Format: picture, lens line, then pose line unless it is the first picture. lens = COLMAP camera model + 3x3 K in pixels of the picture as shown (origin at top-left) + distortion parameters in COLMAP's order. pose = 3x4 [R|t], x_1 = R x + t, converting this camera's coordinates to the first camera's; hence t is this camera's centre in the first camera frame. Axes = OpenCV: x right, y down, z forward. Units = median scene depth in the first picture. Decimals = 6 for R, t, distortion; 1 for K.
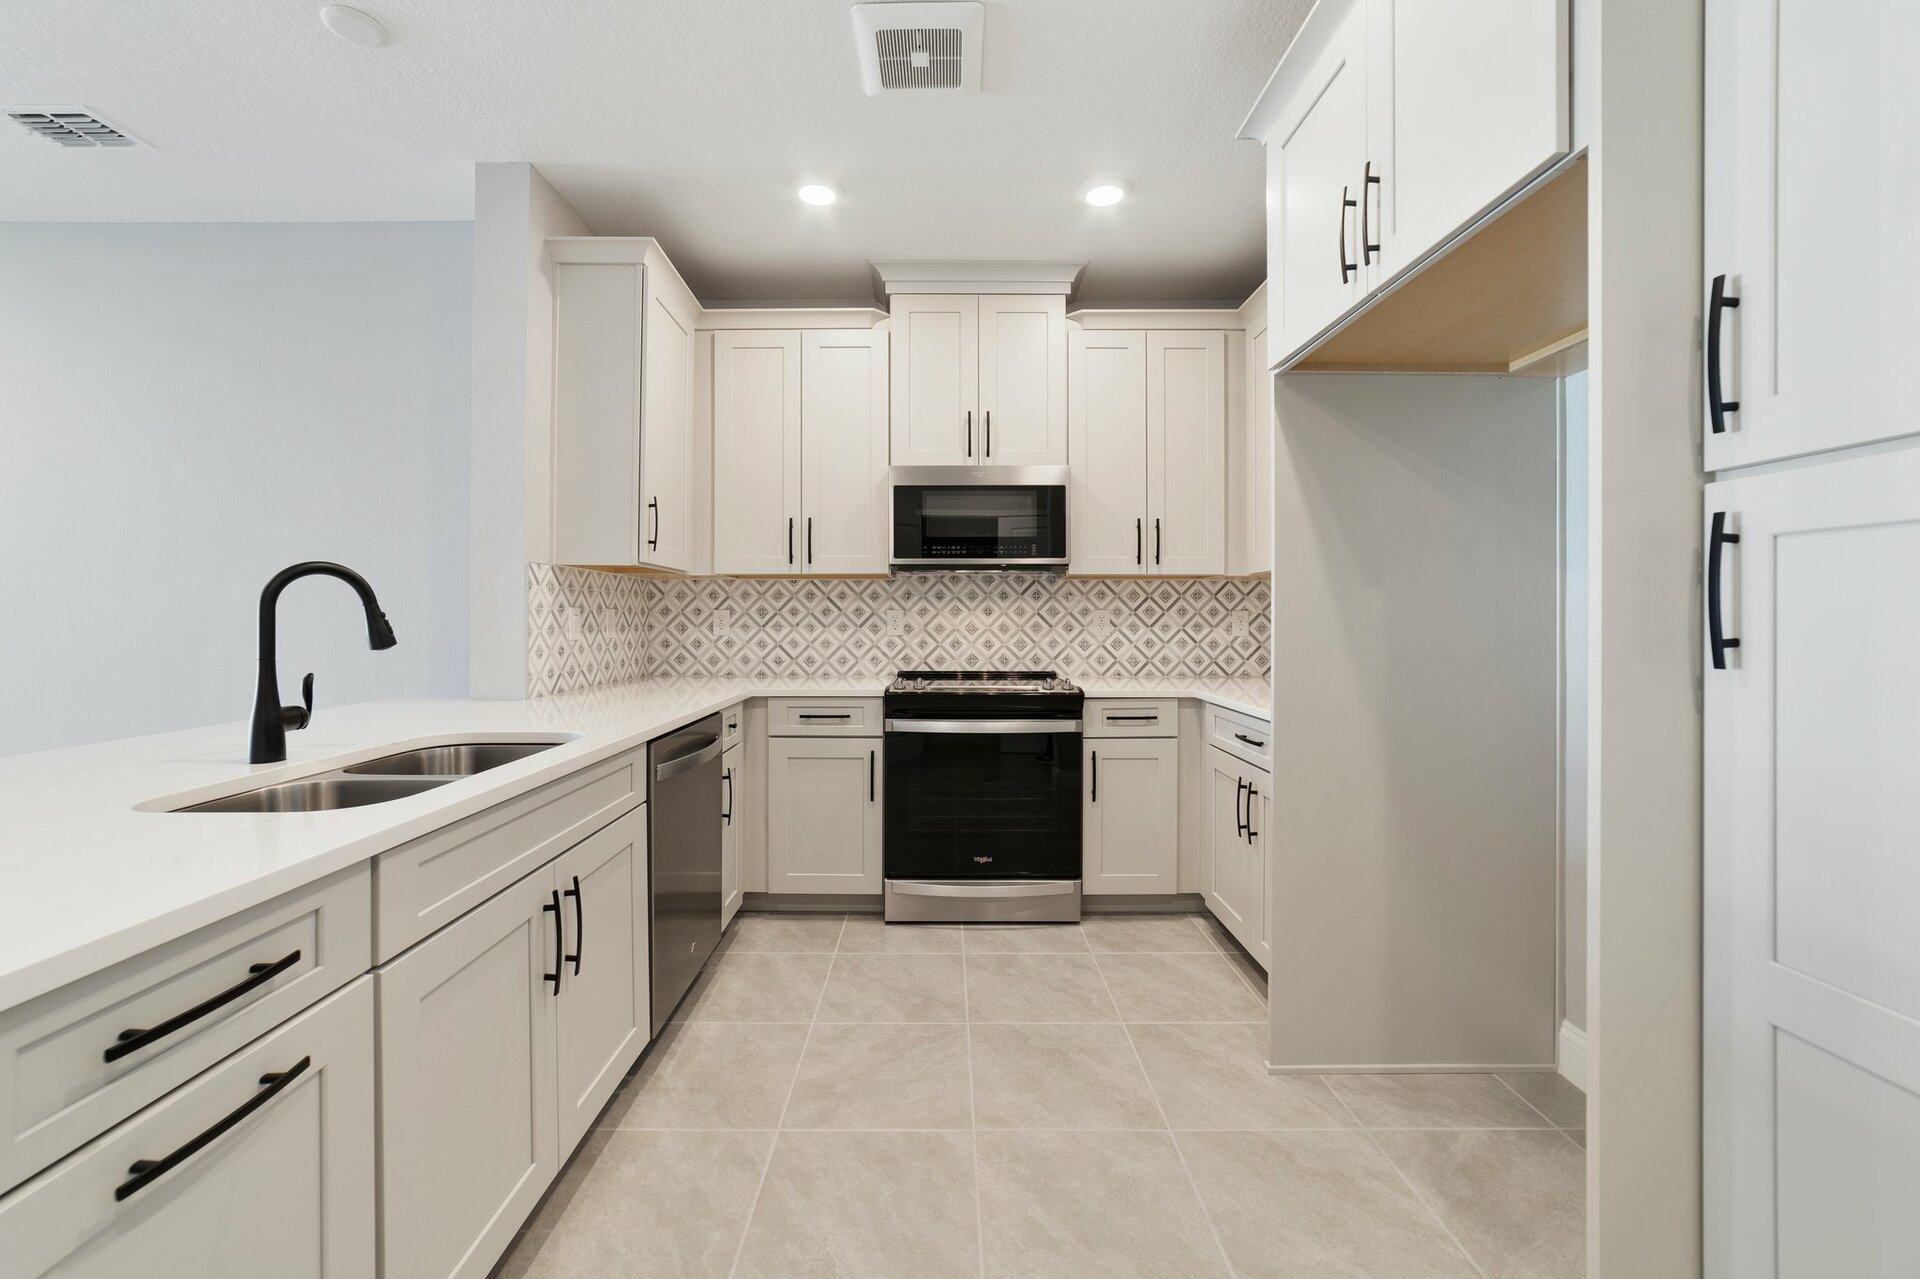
lens RADIAL K [[743.6, 0, 952.2], [0, 743.6, 612.9], [0, 0, 1]] dist [0.002495, 0.000189]
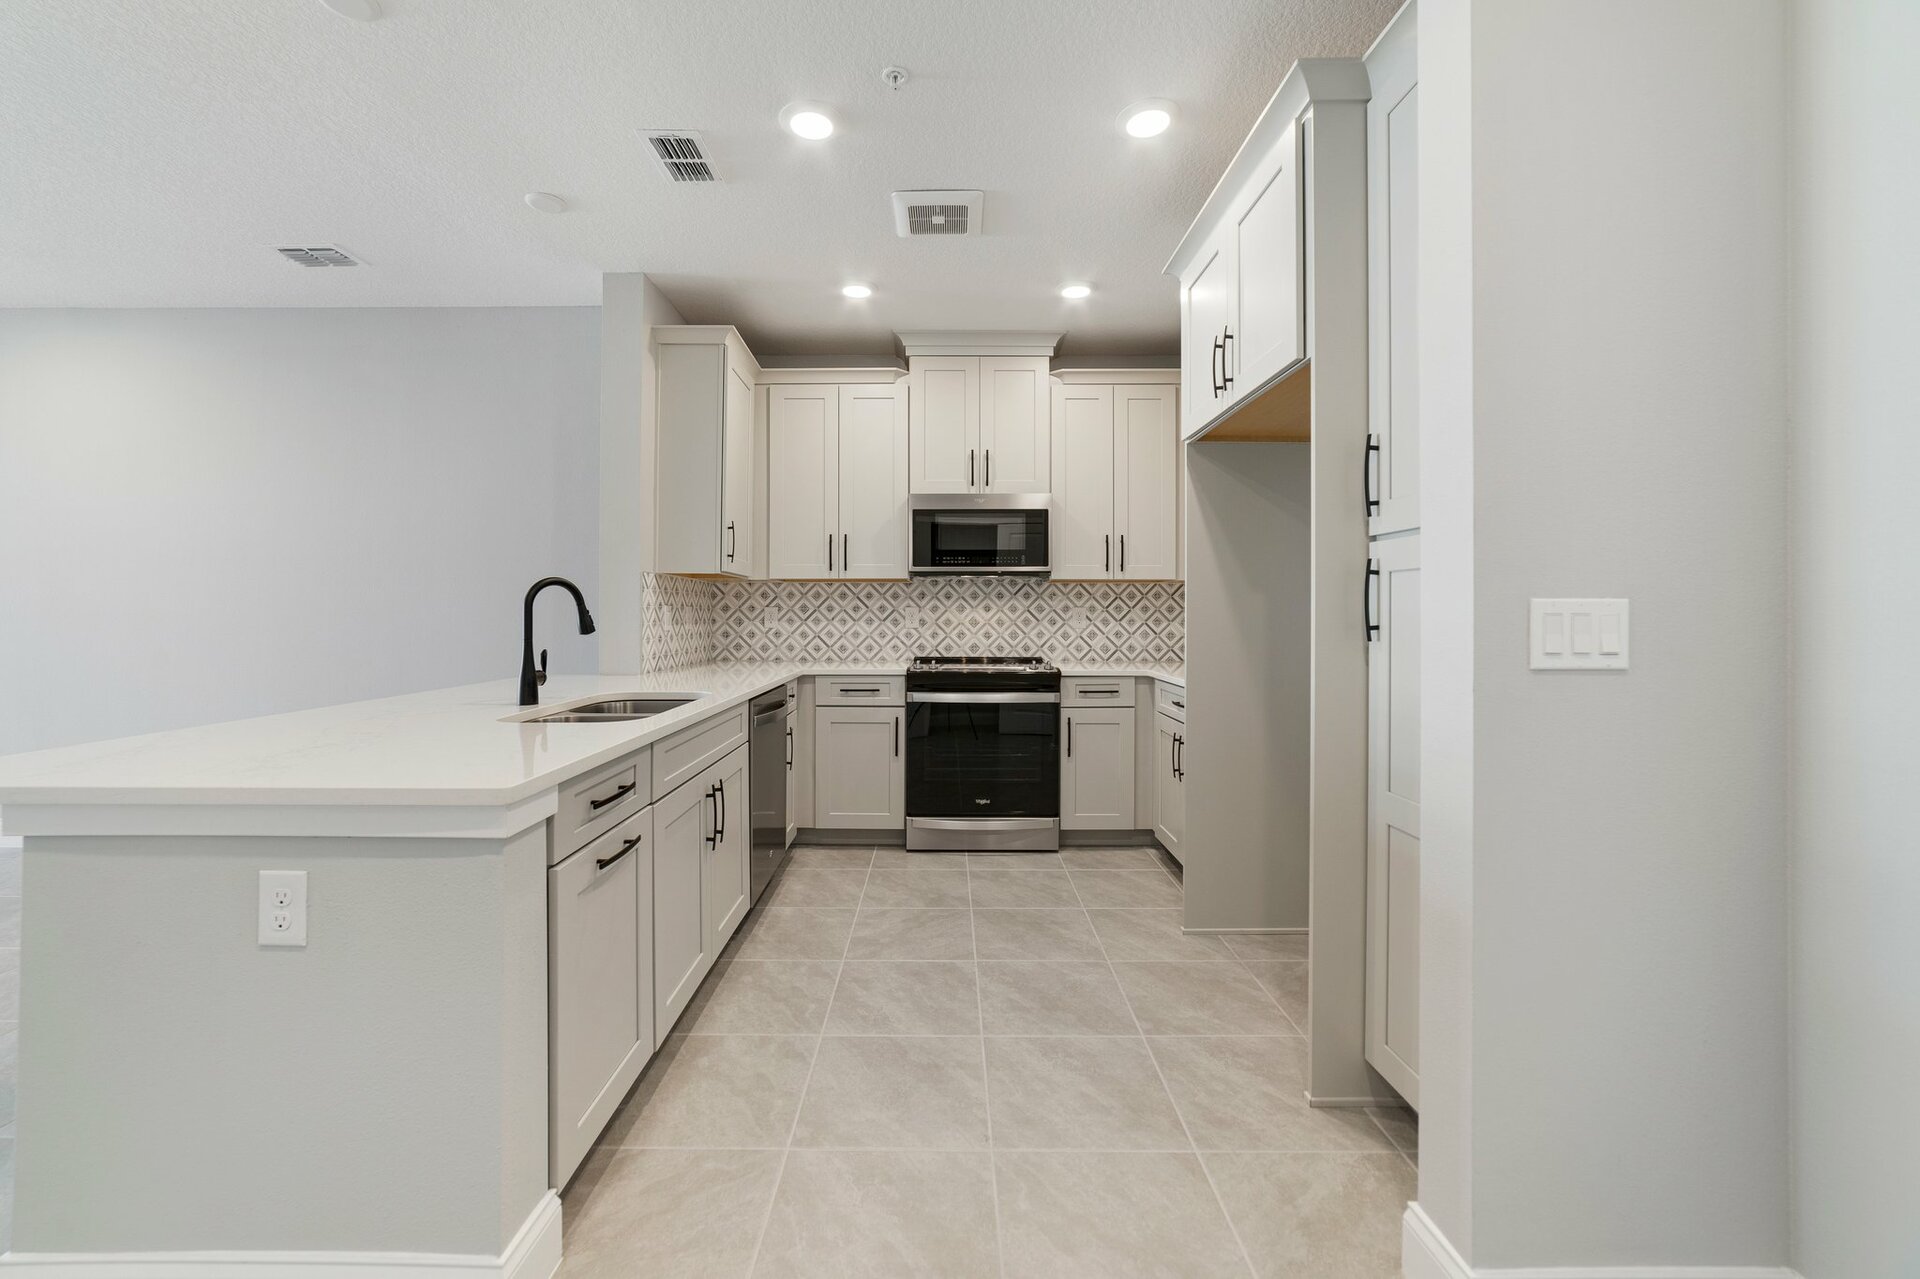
lens RADIAL K [[743.6, 0, 952.2], [0, 743.6, 612.9], [0, 0, 1]] dist [0.002495, 0.000189]
pose [[0.999997, 0.000754, -0.002275, -0.007859], [-0.000741, 0.999982, 0.005945, -0.002232], [0.002279, -0.005943, 0.999980, -0.253987]]
